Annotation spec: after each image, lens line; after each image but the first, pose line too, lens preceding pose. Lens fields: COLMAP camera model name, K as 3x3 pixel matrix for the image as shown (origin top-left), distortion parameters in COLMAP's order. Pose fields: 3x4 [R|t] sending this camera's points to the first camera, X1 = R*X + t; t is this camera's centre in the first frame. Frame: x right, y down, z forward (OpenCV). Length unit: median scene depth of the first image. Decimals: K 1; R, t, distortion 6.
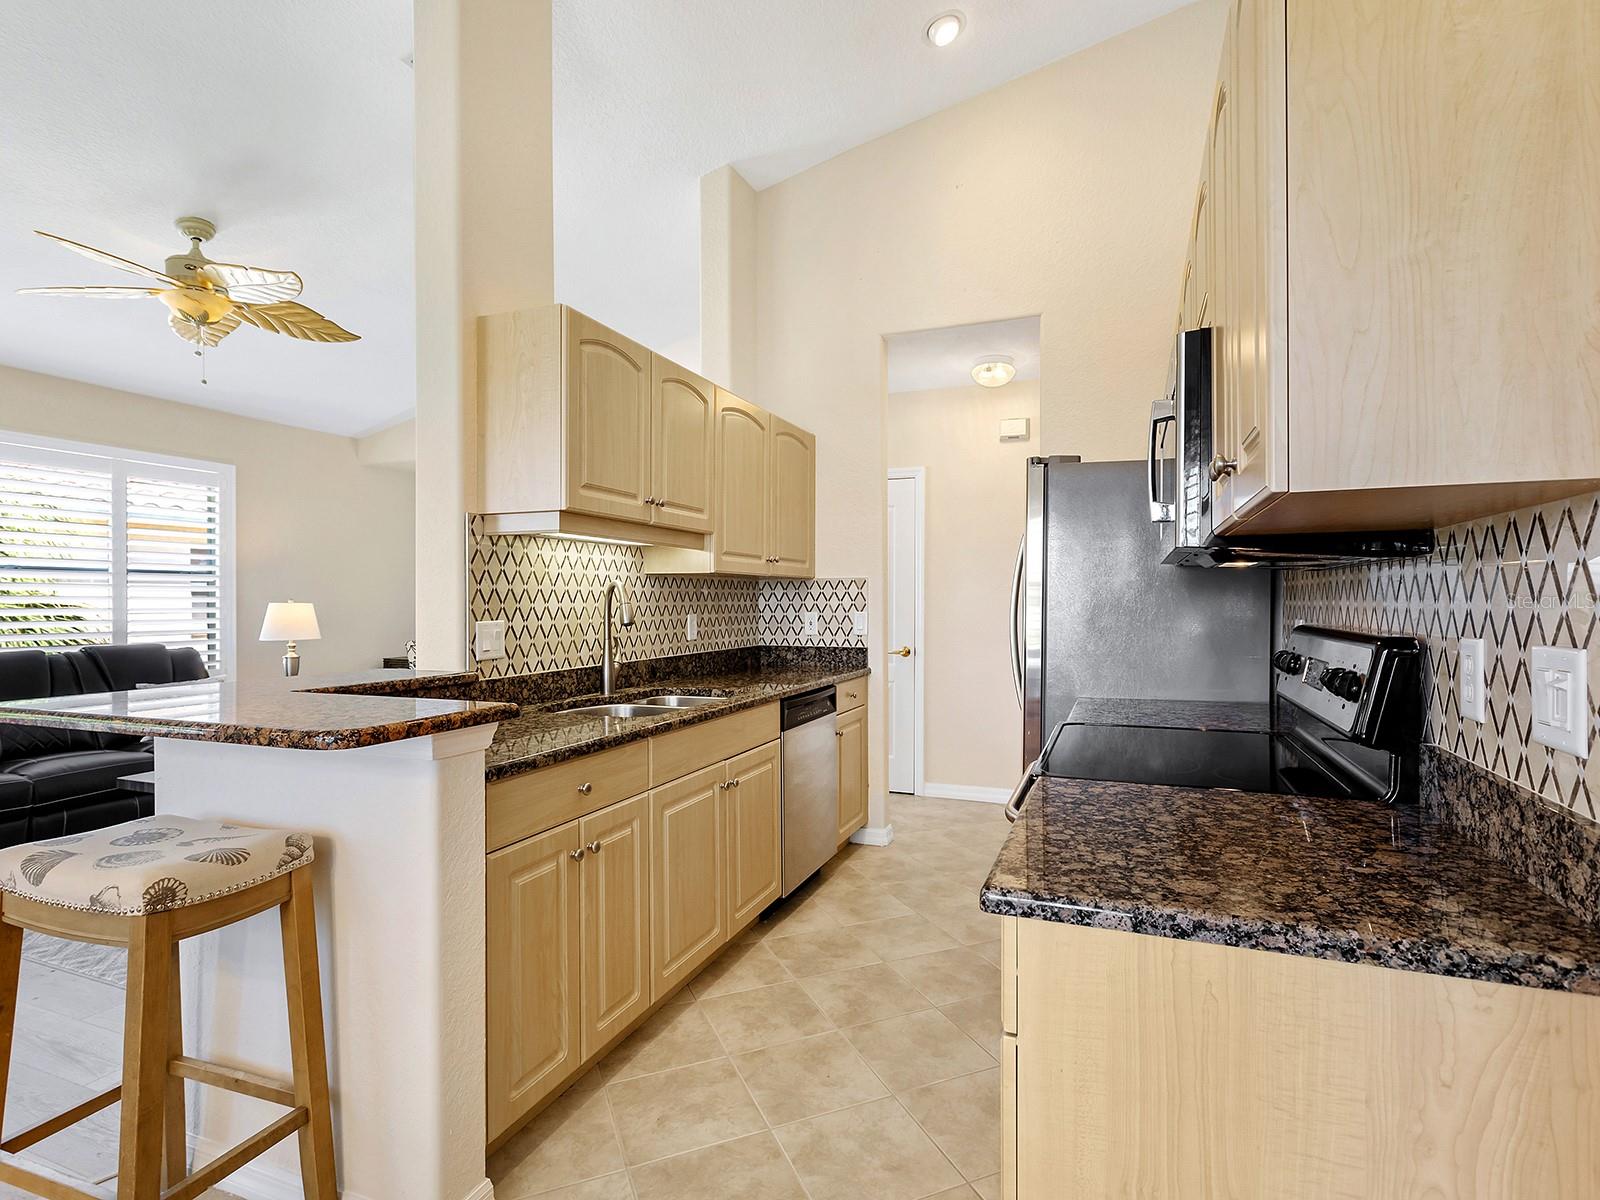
lens RADIAL K [[805.5, 0, 817.2], [0, 805.5, 594.9], [0, 0, 1]] dist [0.000514, -0.000610]
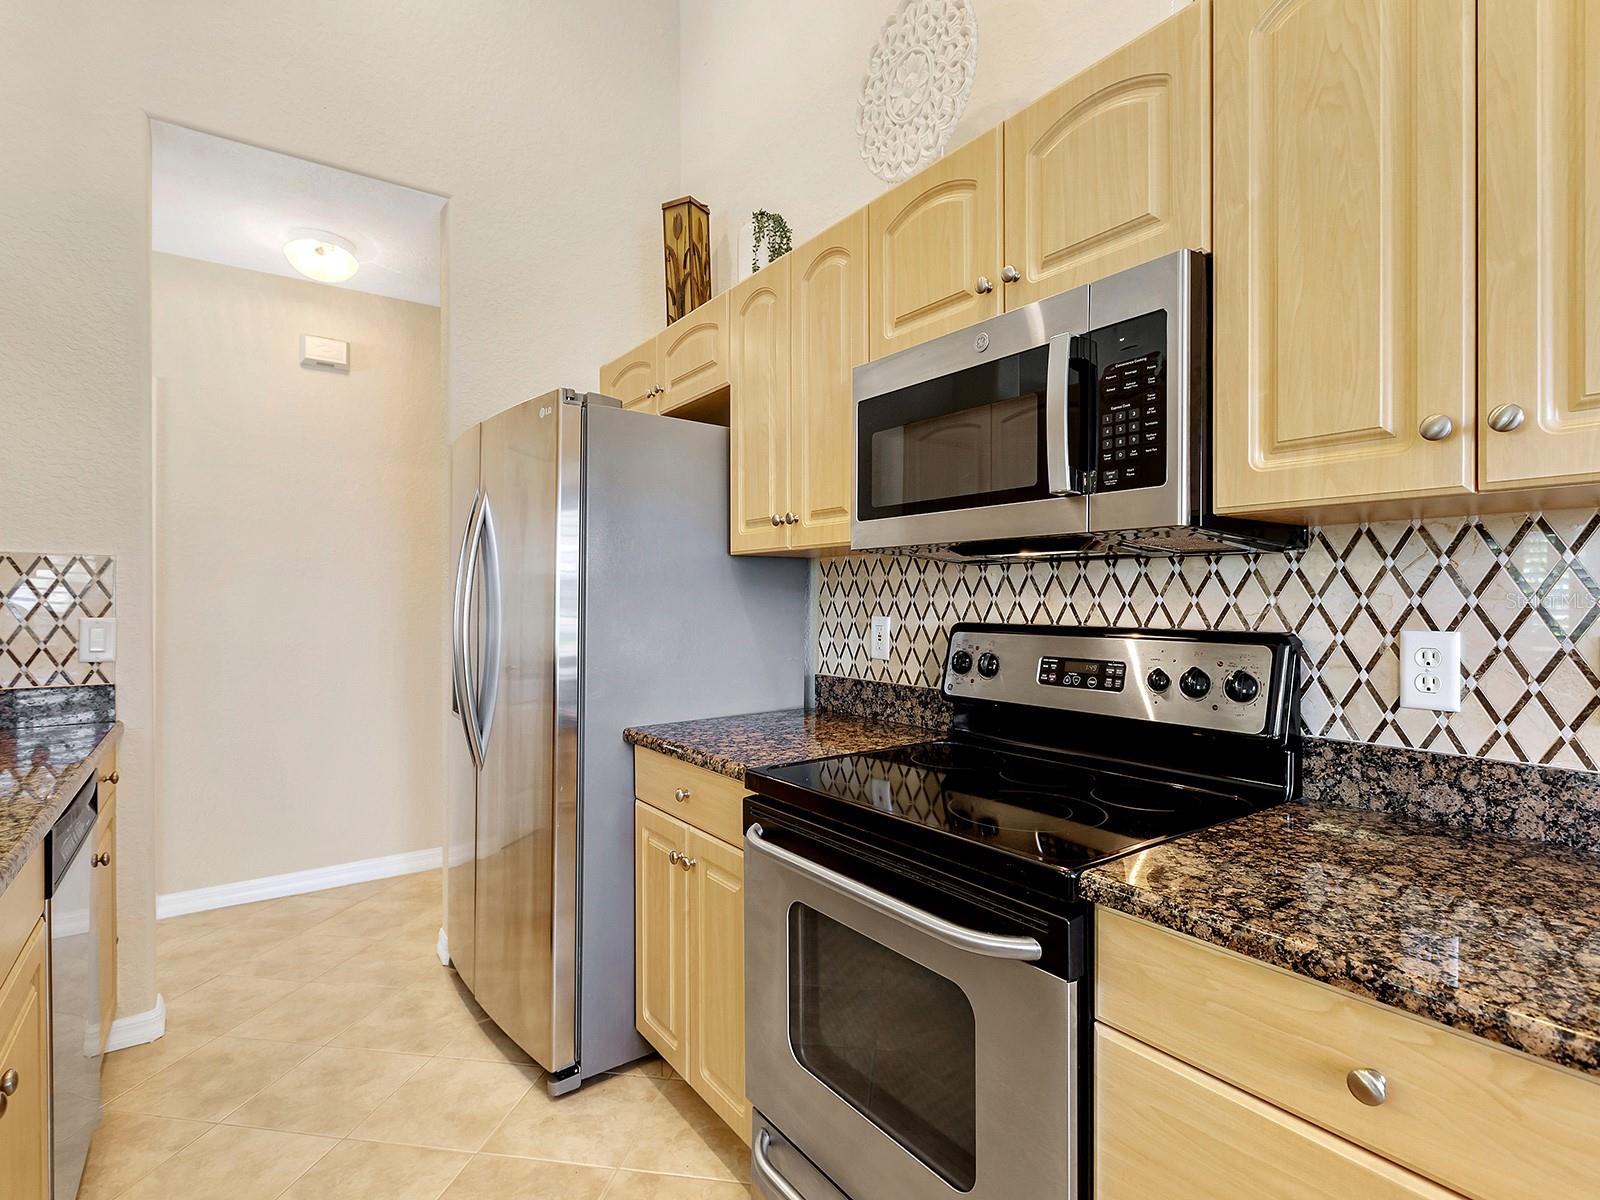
lens RADIAL K [[810.4, 0, 812.0], [0, 810.4, 598.7], [0, 0, 1]] dist [0.002540, 0.000118]
pose [[0.539486, 0.001583, 0.841993, -0.151986], [-0.006688, 0.999975, 0.002405, 0.004342], [-0.841968, -0.006929, 0.539483, 0.335810]]
